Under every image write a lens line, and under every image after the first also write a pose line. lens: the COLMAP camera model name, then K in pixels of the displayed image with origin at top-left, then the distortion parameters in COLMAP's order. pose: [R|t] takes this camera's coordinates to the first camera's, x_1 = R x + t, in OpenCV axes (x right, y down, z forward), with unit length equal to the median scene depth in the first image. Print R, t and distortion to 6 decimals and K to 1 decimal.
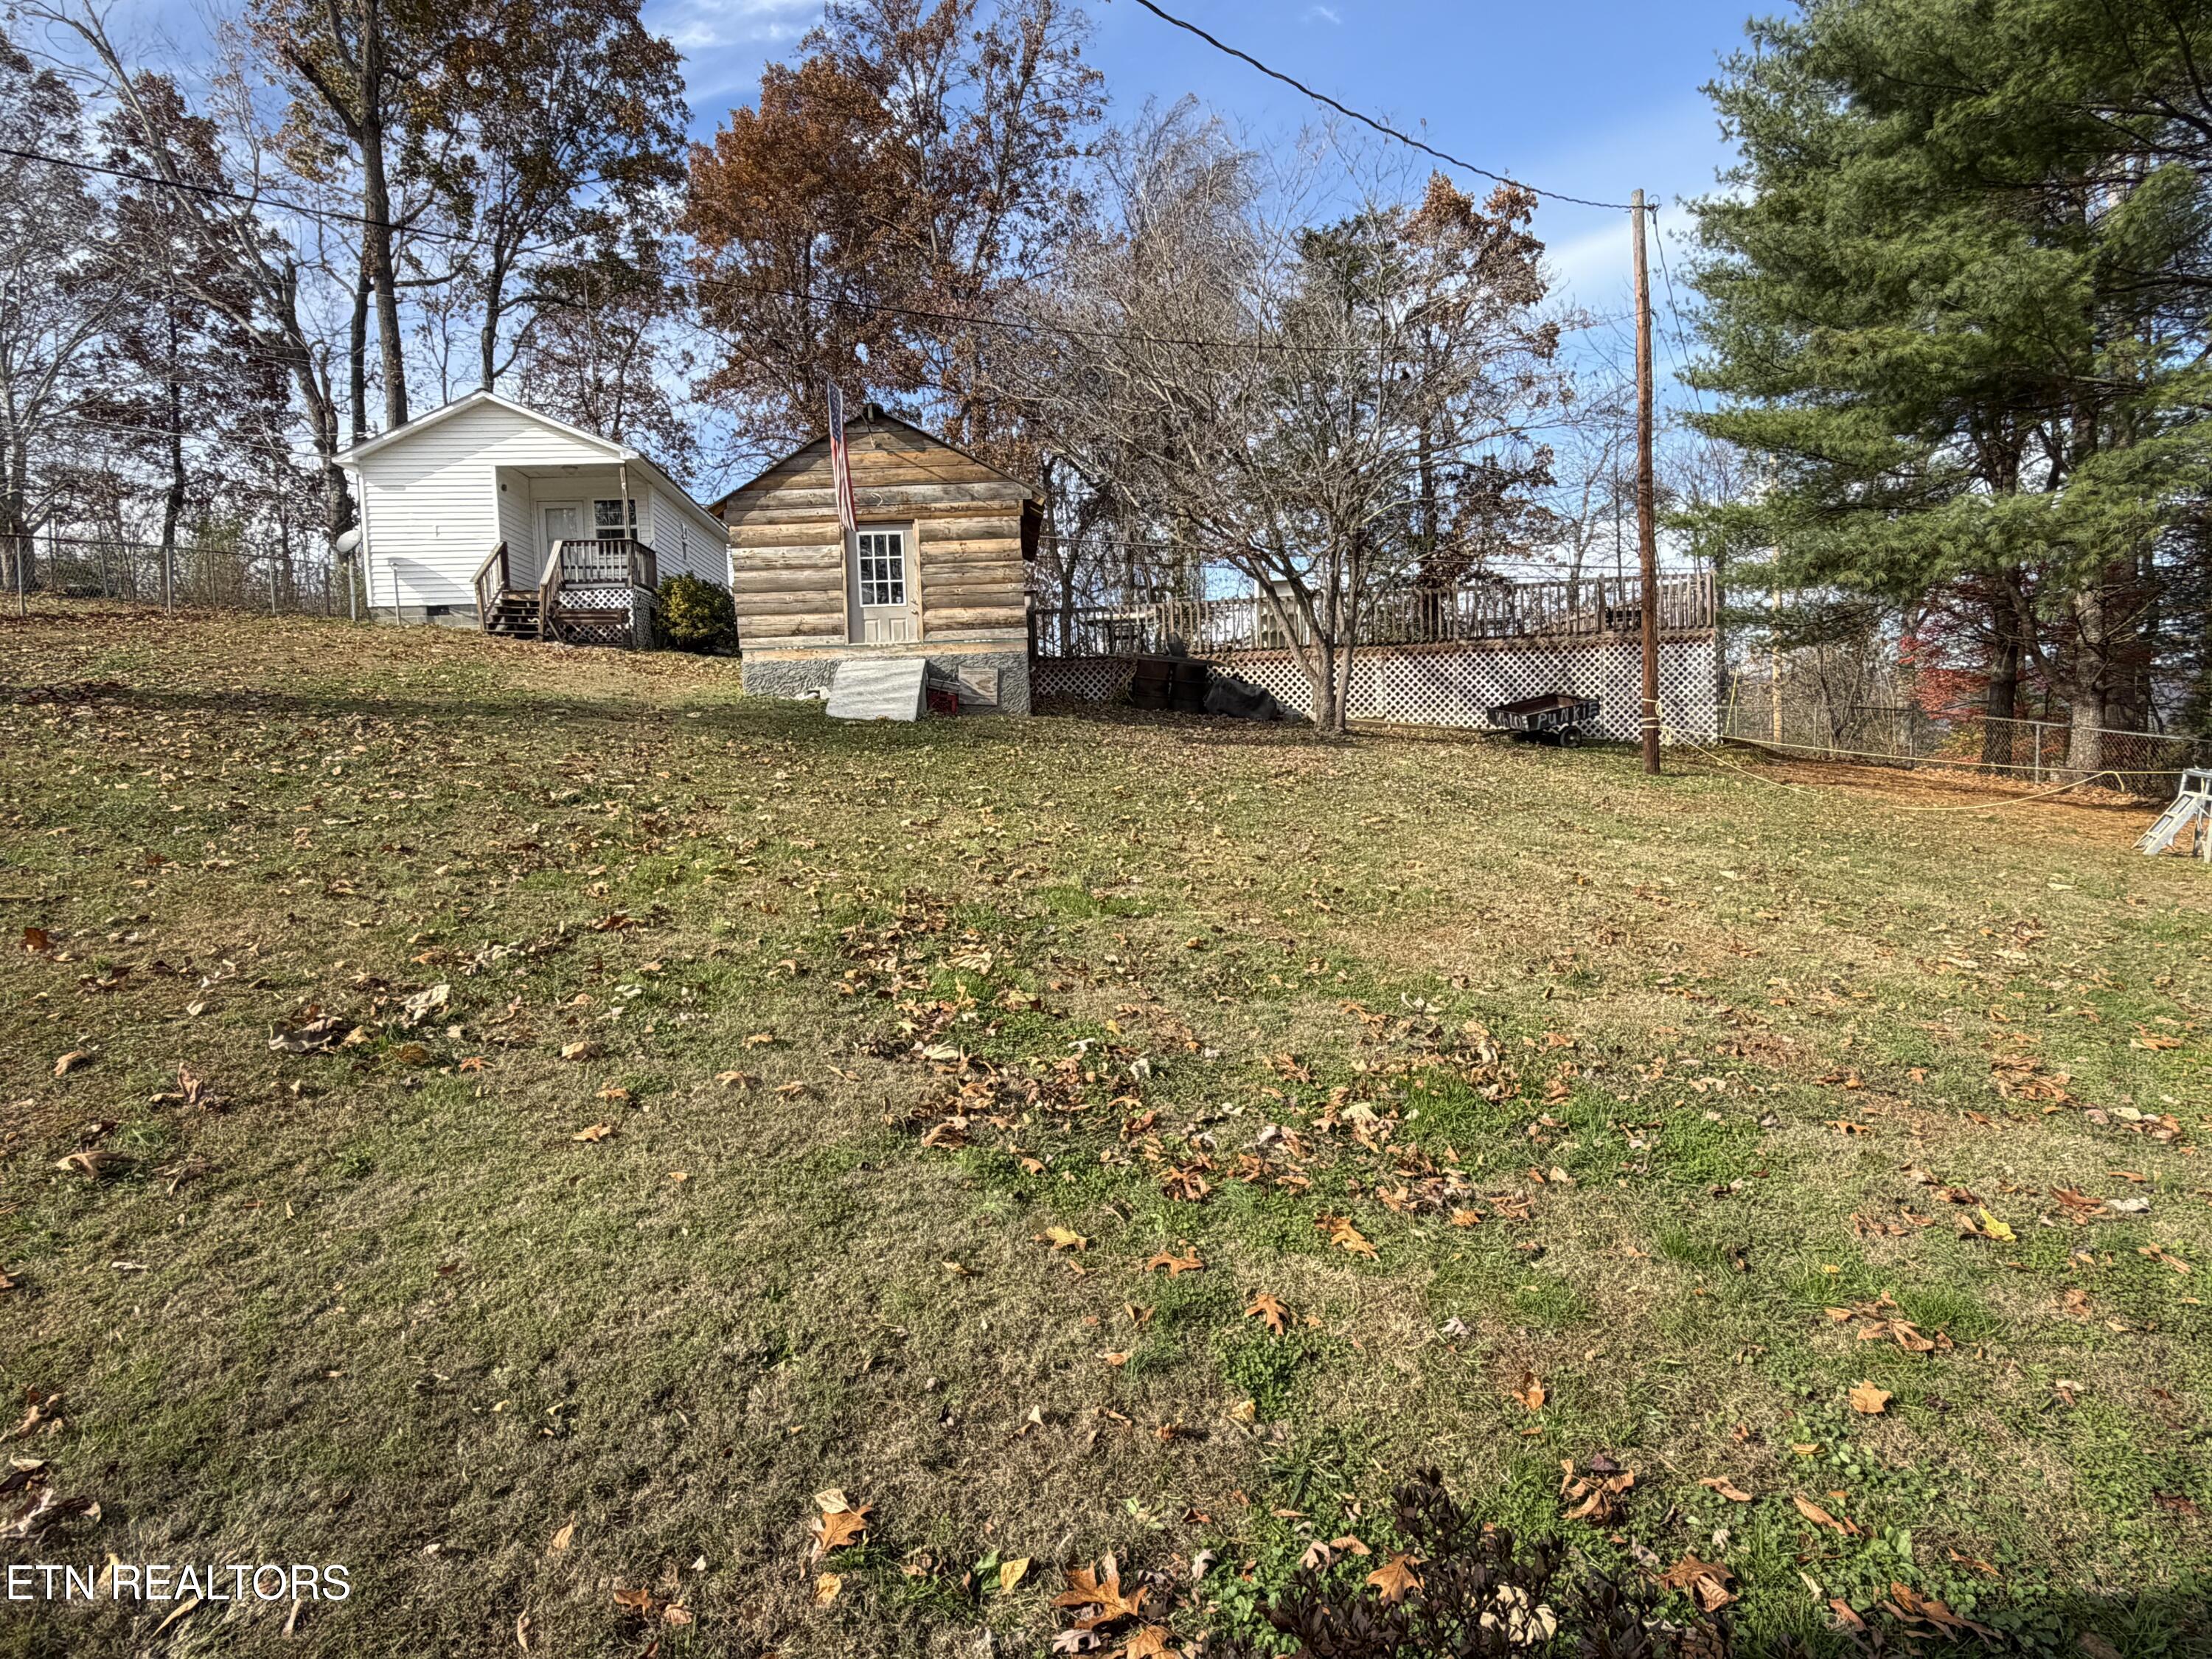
lens RADIAL K [[1218.2, 0, 1114.0], [0, 1218.2, 831.8], [0, 0, 1]] dist [-0.004077, 0.001229]
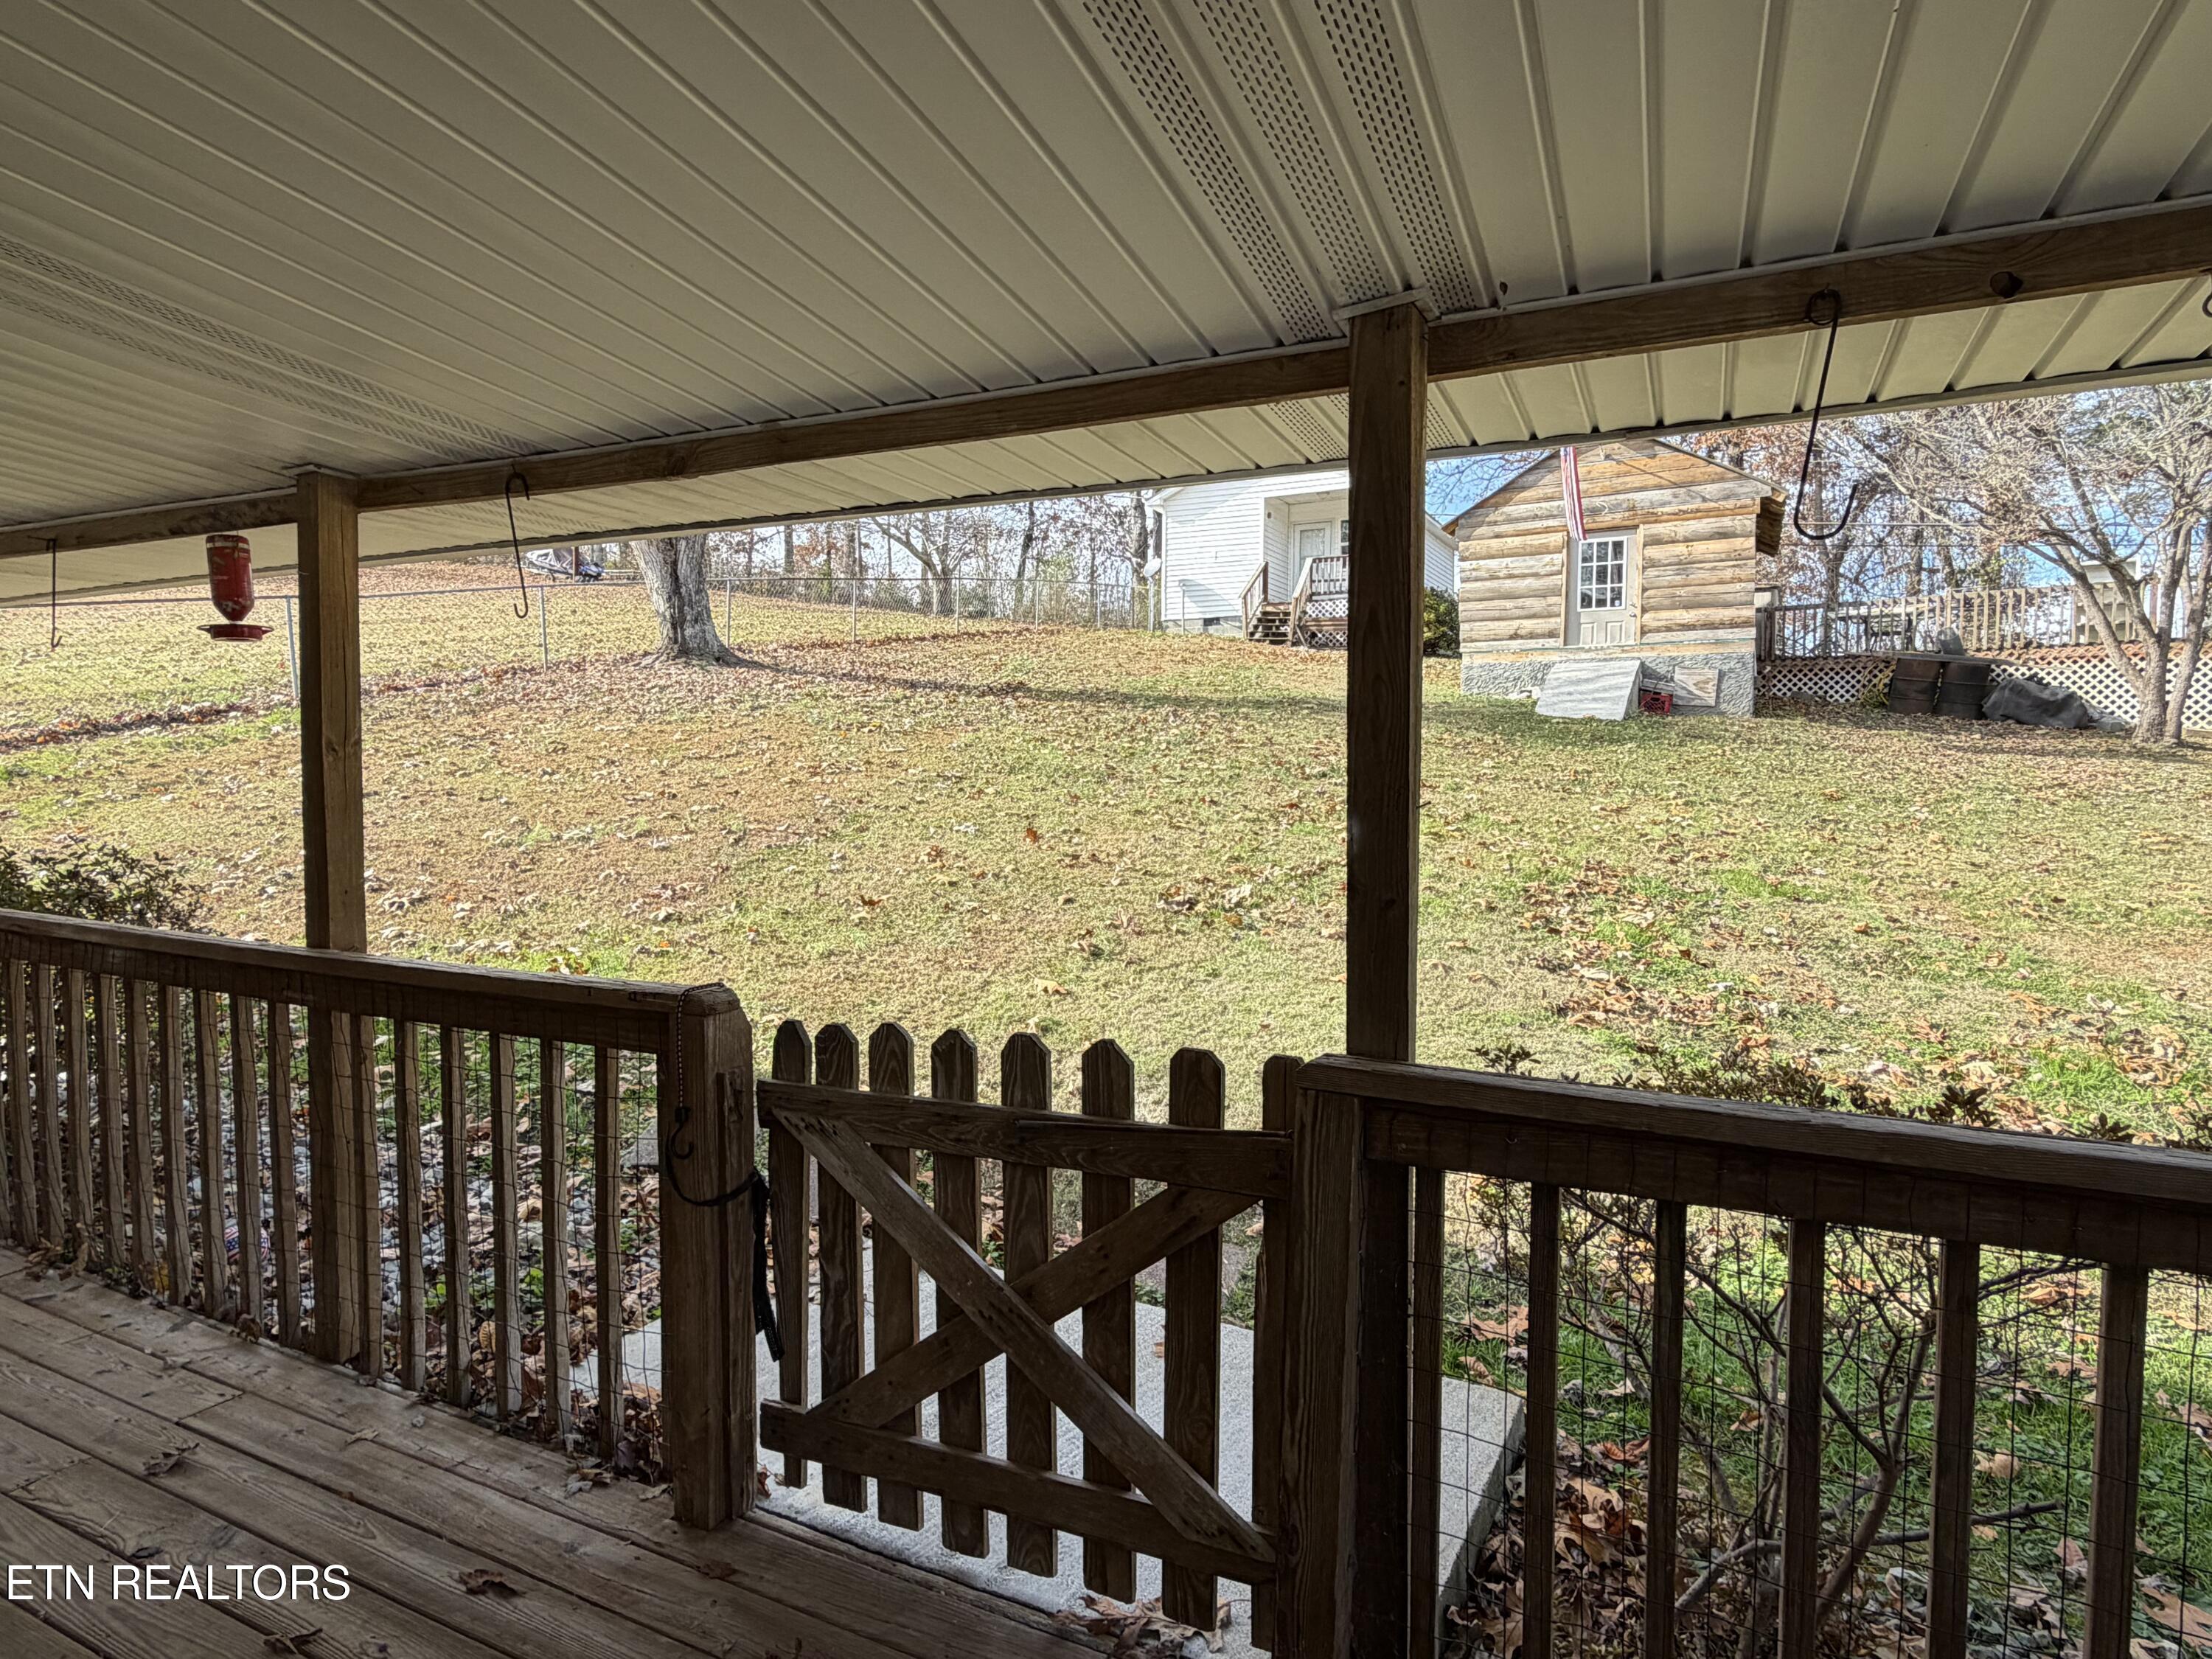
lens RADIAL K [[1218.2, 0, 1085.1], [0, 1218.2, 826.7], [0, 0, 1]] dist [-0.004077, 0.001229]
pose [[0.830424, 0.067823, -0.552988, 0.036321], [-0.069499, 0.997420, 0.017965, 0.013212], [0.552780, 0.023514, 0.832996, -0.120763]]
